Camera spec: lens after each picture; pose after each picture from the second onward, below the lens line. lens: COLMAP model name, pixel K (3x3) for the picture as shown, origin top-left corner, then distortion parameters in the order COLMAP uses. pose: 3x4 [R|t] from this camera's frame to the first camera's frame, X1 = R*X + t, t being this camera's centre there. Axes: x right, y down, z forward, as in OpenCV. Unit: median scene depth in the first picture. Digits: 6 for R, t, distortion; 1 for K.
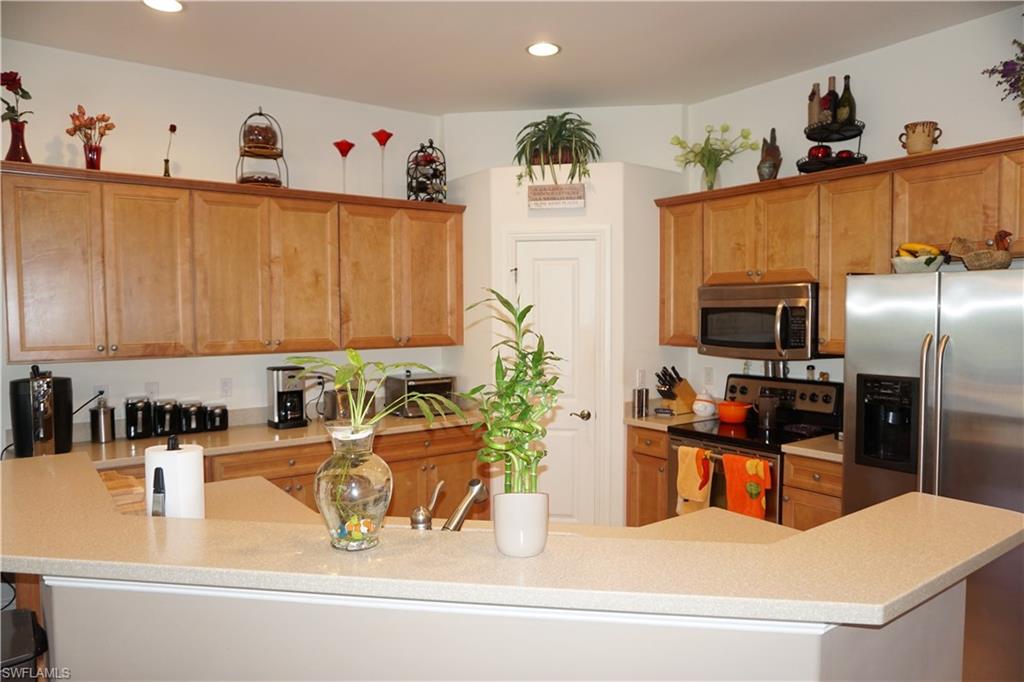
lens RADIAL K [[709.1, 0, 512.0], [0, 709.1, 341.0], [0, 0, 1]] dist [-0.005120, -0.002593]
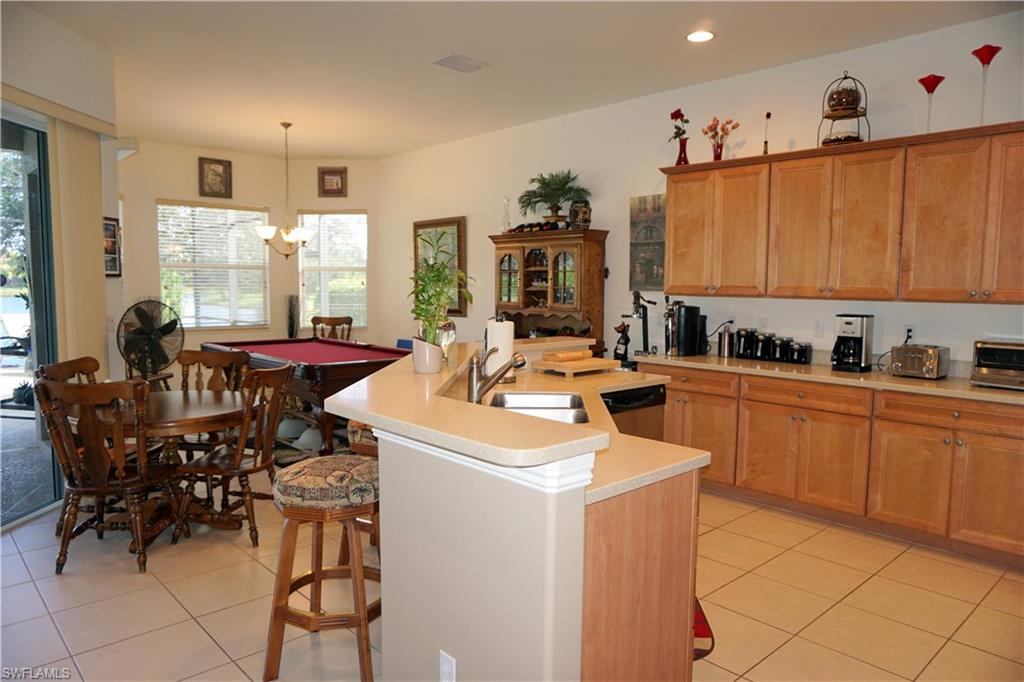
lens RADIAL K [[683.9, 0, 512.0], [0, 683.9, 341.0], [0, 0, 1]] dist [0.000660, 0.002405]
pose [[0.135303, 0.097576, -0.985988, 0.640074], [-0.051834, 0.994473, 0.091303, 0.009857], [0.989447, 0.038754, 0.139613, 0.366351]]
